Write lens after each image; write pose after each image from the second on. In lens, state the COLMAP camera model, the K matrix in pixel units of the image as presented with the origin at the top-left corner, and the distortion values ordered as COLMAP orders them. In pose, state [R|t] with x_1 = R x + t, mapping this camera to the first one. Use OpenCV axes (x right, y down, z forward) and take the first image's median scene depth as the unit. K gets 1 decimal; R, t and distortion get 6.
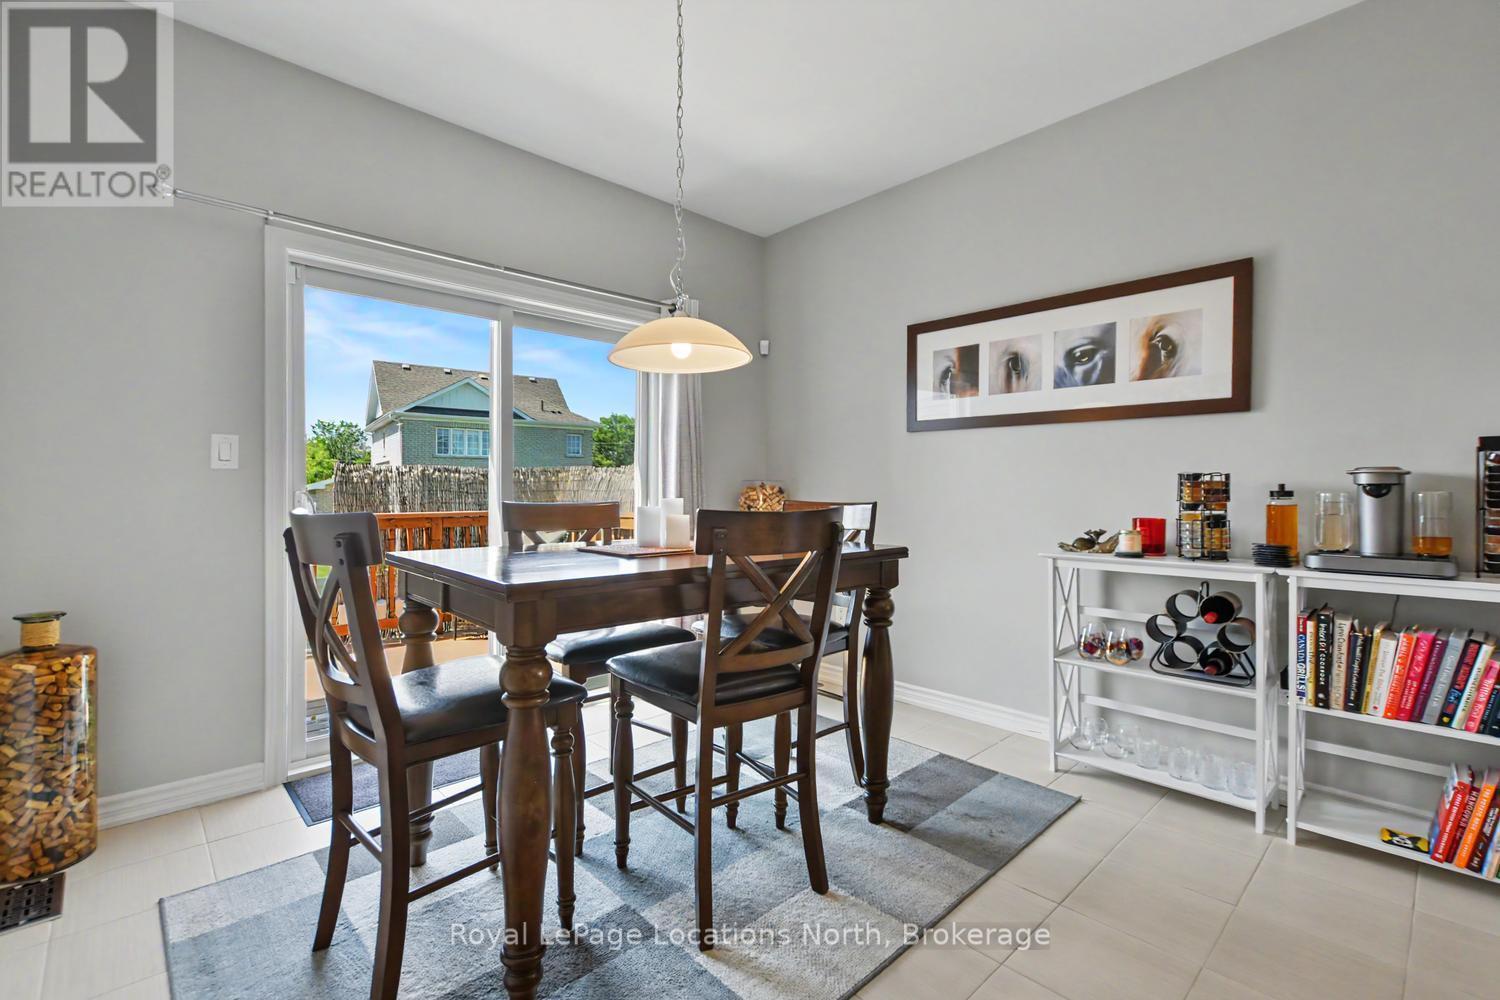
lens RADIAL K [[672.4, 0, 743.5], [0, 672.4, 495.5], [0, 0, 1]] dist [0.006731, -0.003054]
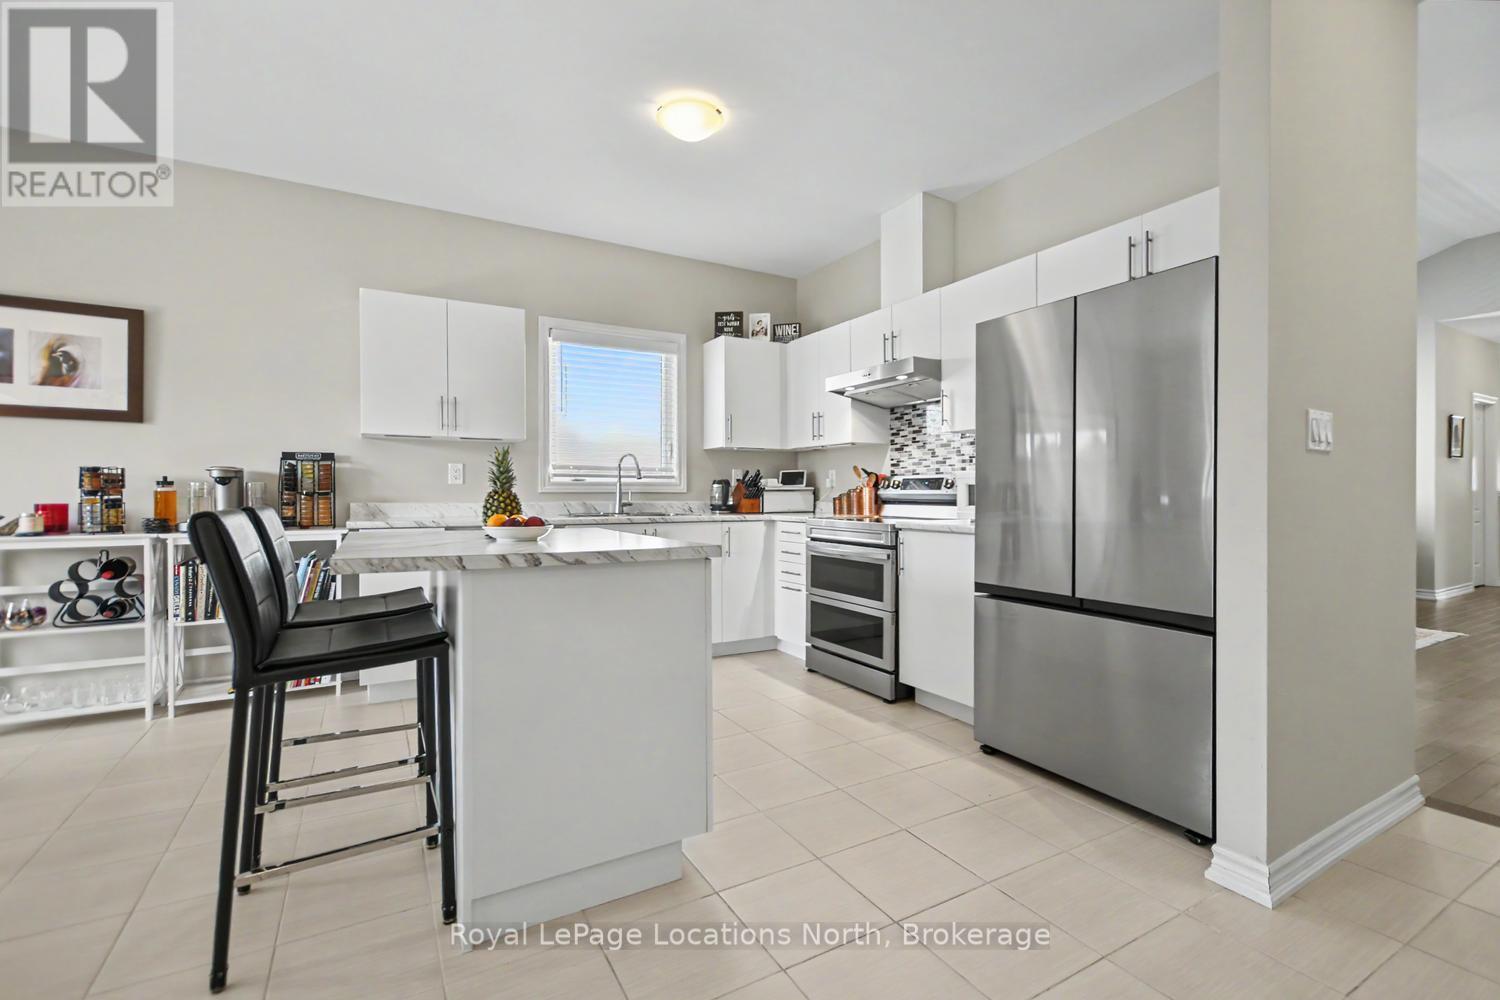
lens RADIAL K [[672.4, 0, 751.2], [0, 672.4, 495.2], [0, 0, 1]] dist [0.006731, -0.003054]
pose [[0.226615, -0.002403, 0.973981, -0.300434], [0.006868, 0.999976, 0.000869, 0.028574], [-0.973960, 0.006493, 0.226627, -0.510380]]
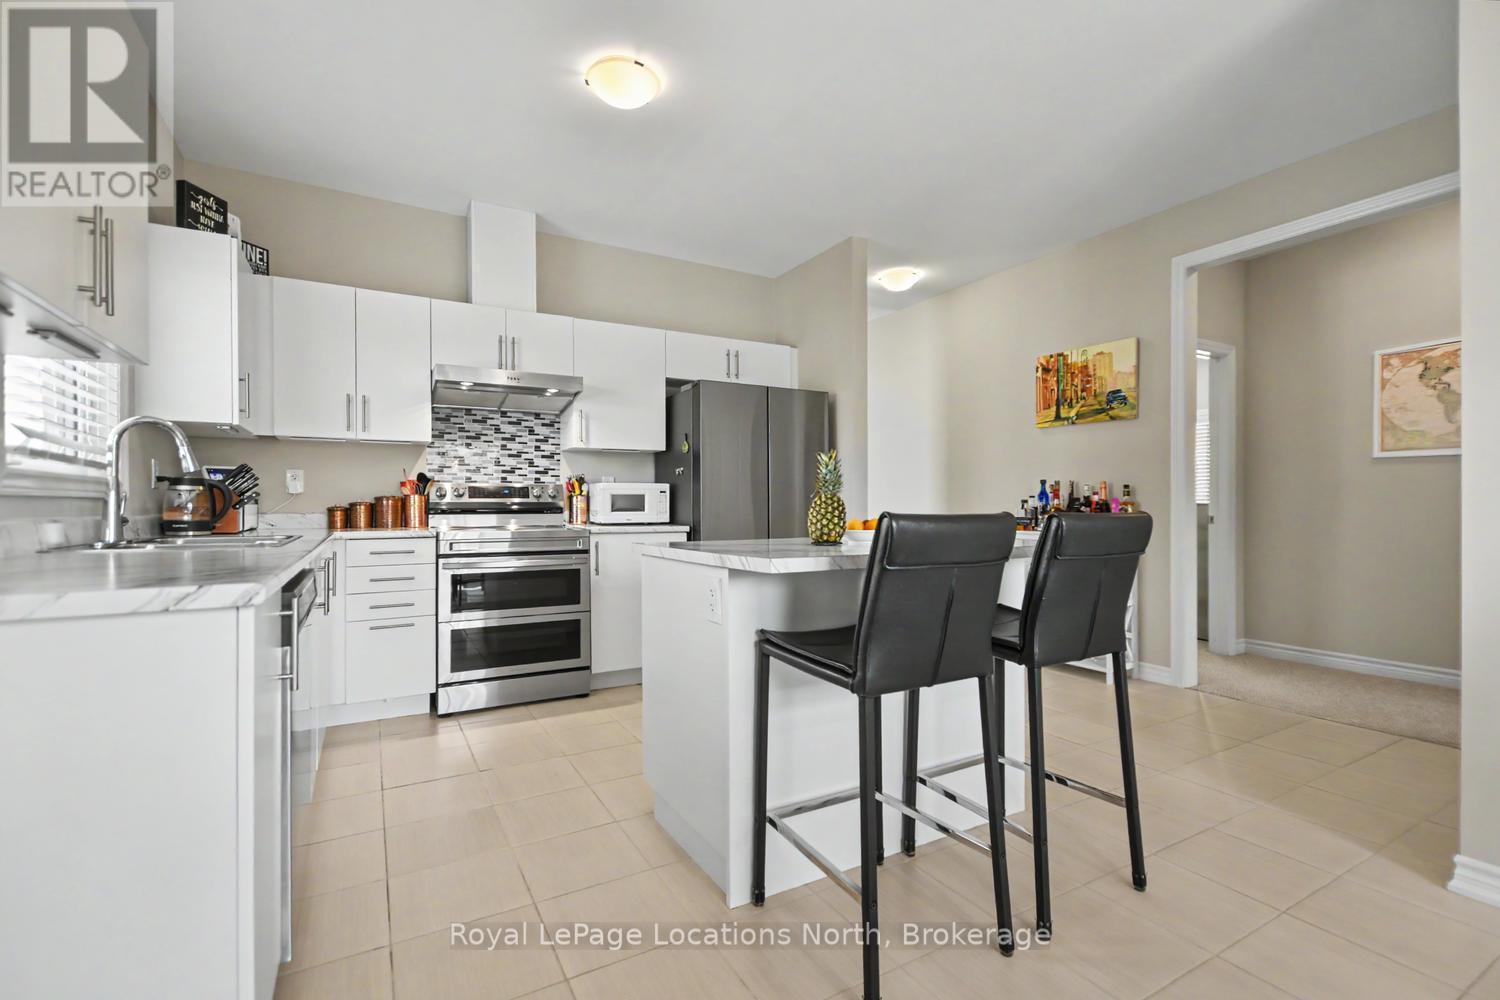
lens RADIAL K [[672.4, 0, 749.1], [0, 672.4, 504.2], [0, 0, 1]] dist [0.006731, -0.003054]
pose [[-0.974183, 0.002556, 0.225744, 0.429112], [0.003820, 0.999979, 0.005161, 0.028238], [-0.225726, 0.005890, -0.974173, 0.908396]]
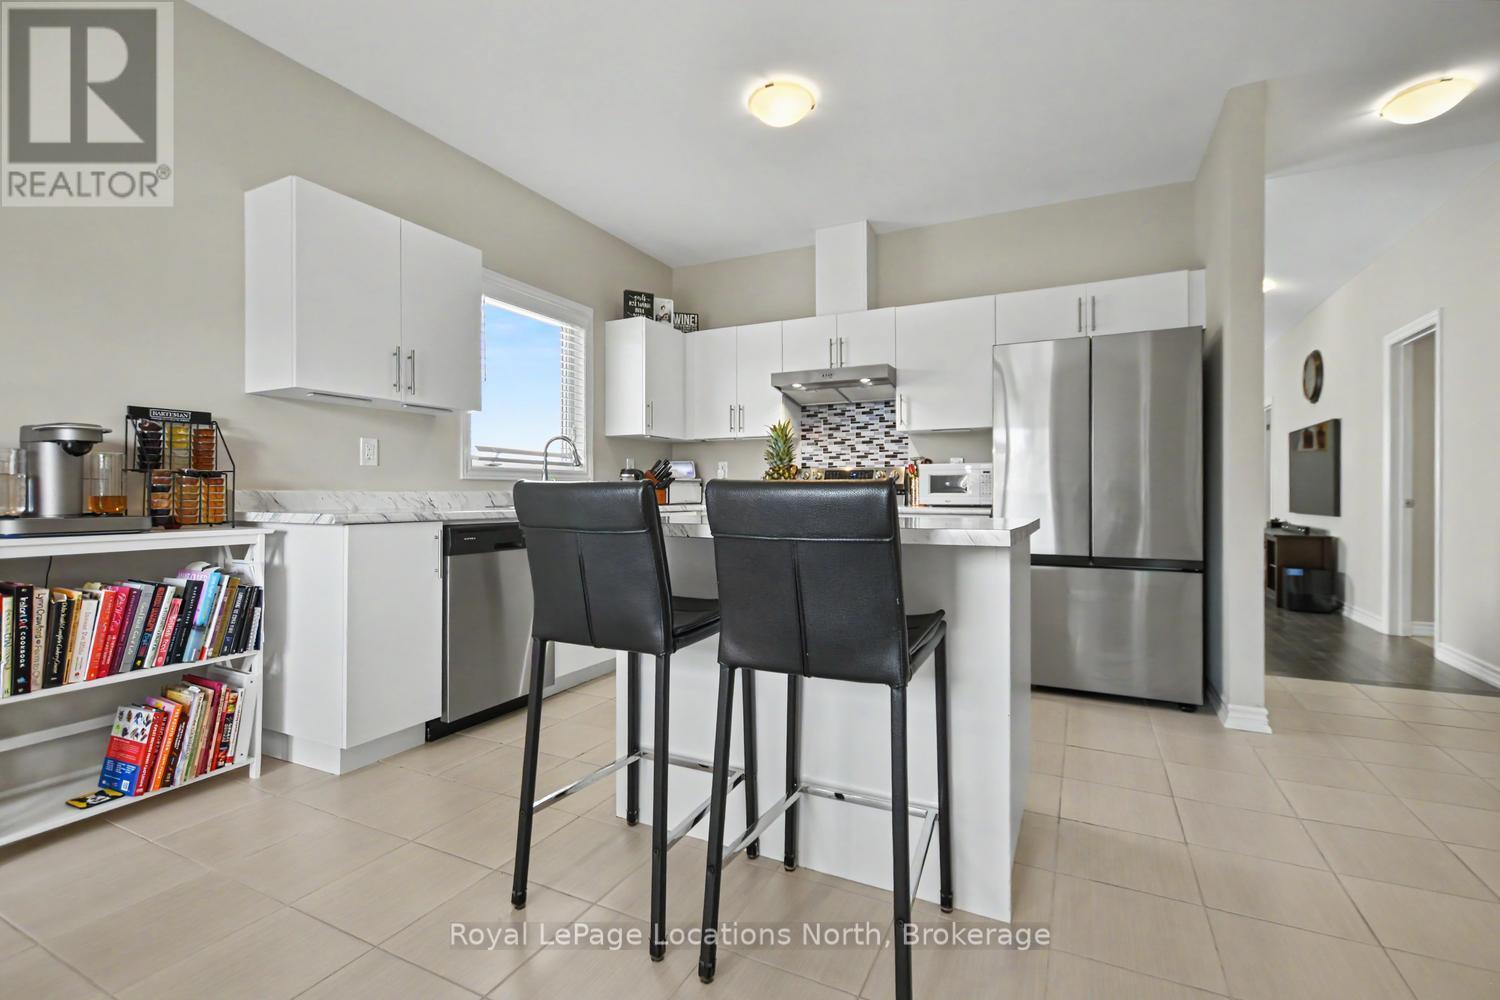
lens RADIAL K [[672.4, 0, 752.1], [0, 672.4, 491.2], [0, 0, 1]] dist [0.006731, -0.003054]
pose [[-0.354281, 0.003231, 0.935133, -0.251024], [0.005515, 0.999984, -0.001366, 0.050056], [-0.935123, 0.004673, -0.354293, 0.361852]]
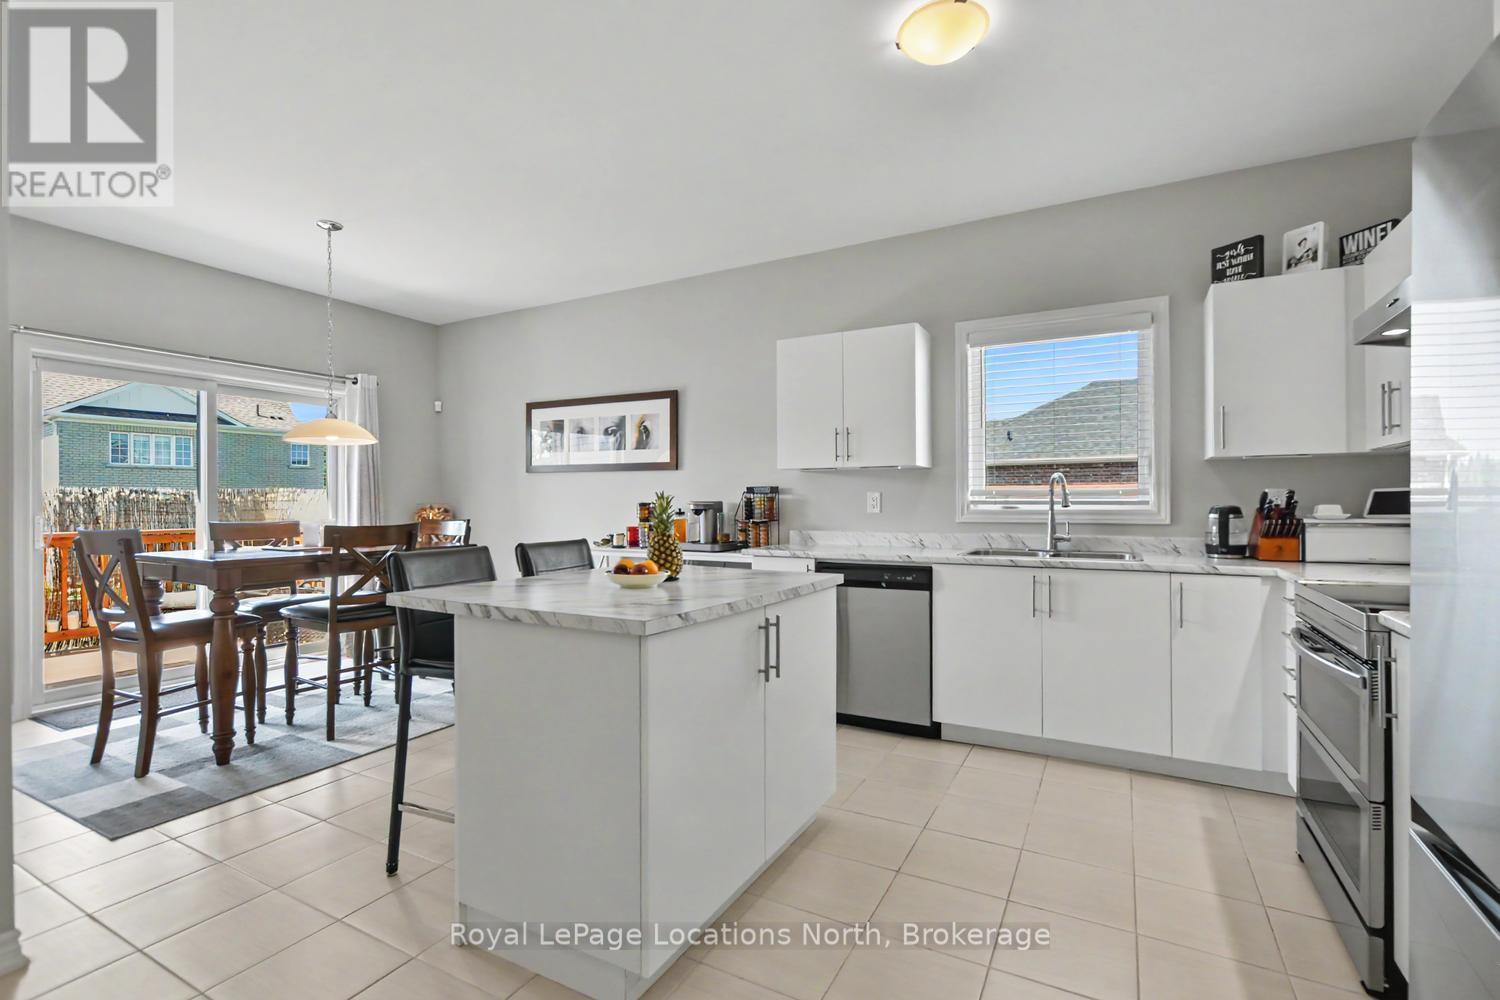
lens RADIAL K [[694.8, 0, 746.4], [0, 694.8, 503.4], [0, 0, 1]] dist [0.009729, -0.004667]
pose [[0.949814, -0.003412, 0.312798, 0.326398], [0.005554, 0.999967, -0.005959, -0.017684], [-0.312767, 0.007397, 0.949801, -0.946842]]
